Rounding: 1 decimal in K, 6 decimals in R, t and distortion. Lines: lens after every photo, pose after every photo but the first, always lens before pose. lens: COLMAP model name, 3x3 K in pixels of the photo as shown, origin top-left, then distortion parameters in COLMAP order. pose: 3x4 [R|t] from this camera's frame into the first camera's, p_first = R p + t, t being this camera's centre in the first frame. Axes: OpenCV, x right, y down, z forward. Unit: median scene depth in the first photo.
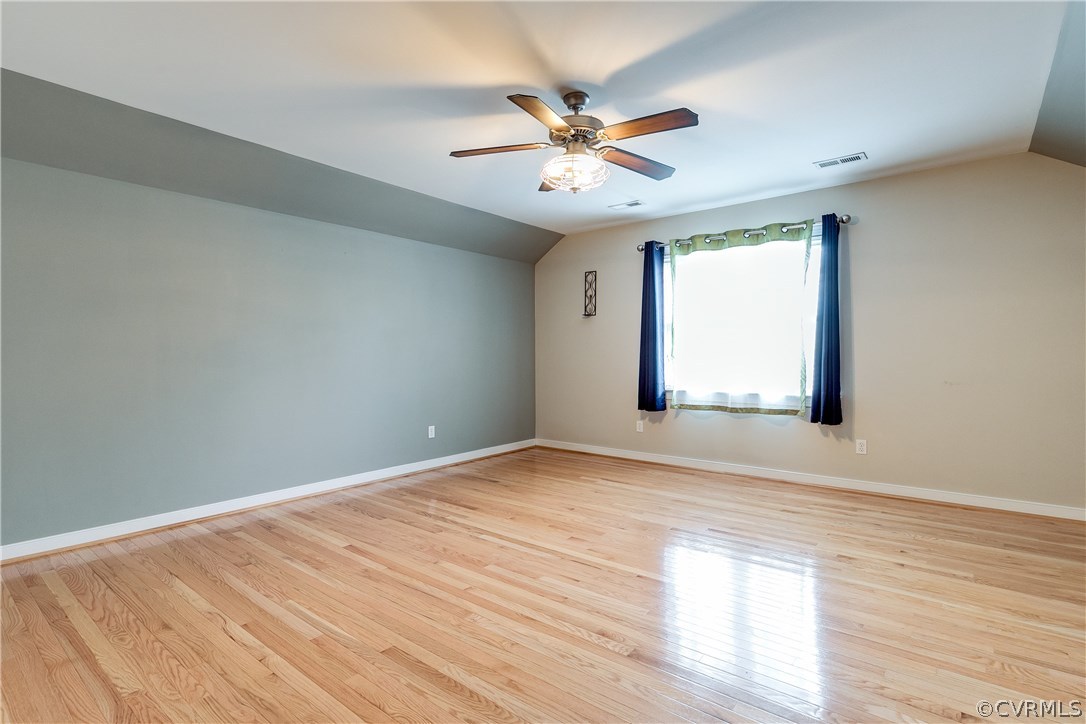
lens RADIAL K [[486.4, 0, 549.0], [0, 486.4, 355.8], [0, 0, 1]] dist [0.008475, -0.003689]
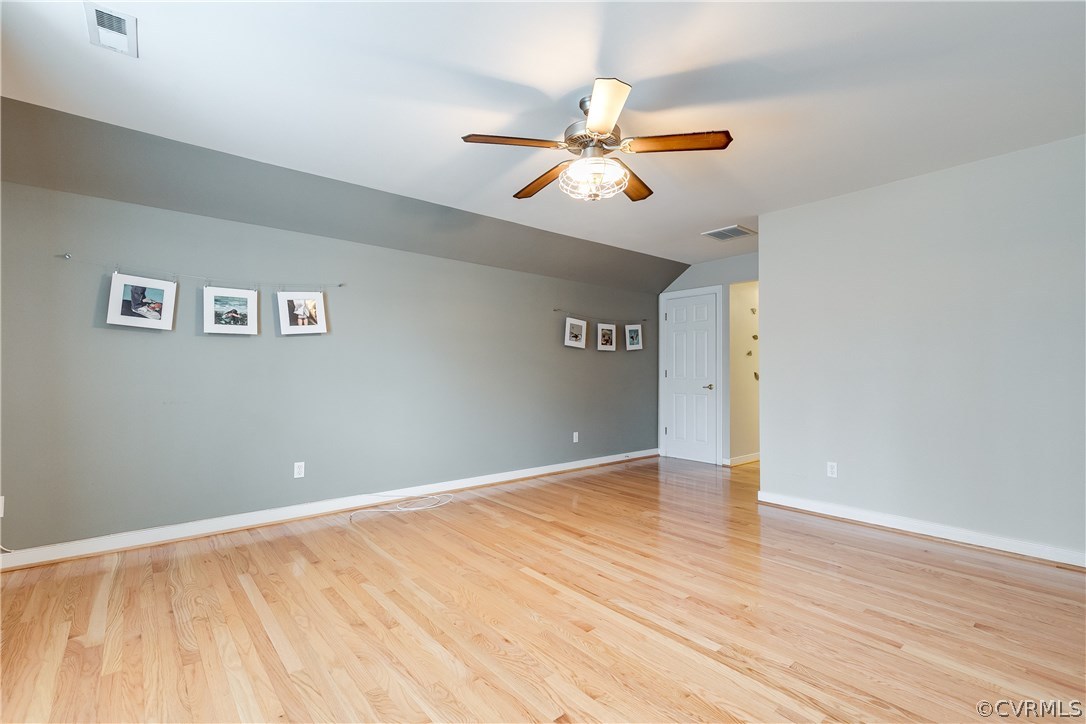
lens RADIAL K [[486.4, 0, 549.0], [0, 486.4, 355.8], [0, 0, 1]] dist [0.008475, -0.003689]
pose [[-0.981676, 0.008796, 0.190357, -0.043226], [0.003252, 0.999562, -0.029419, -0.023122], [-0.190532, -0.028261, -0.981274, 1.882465]]
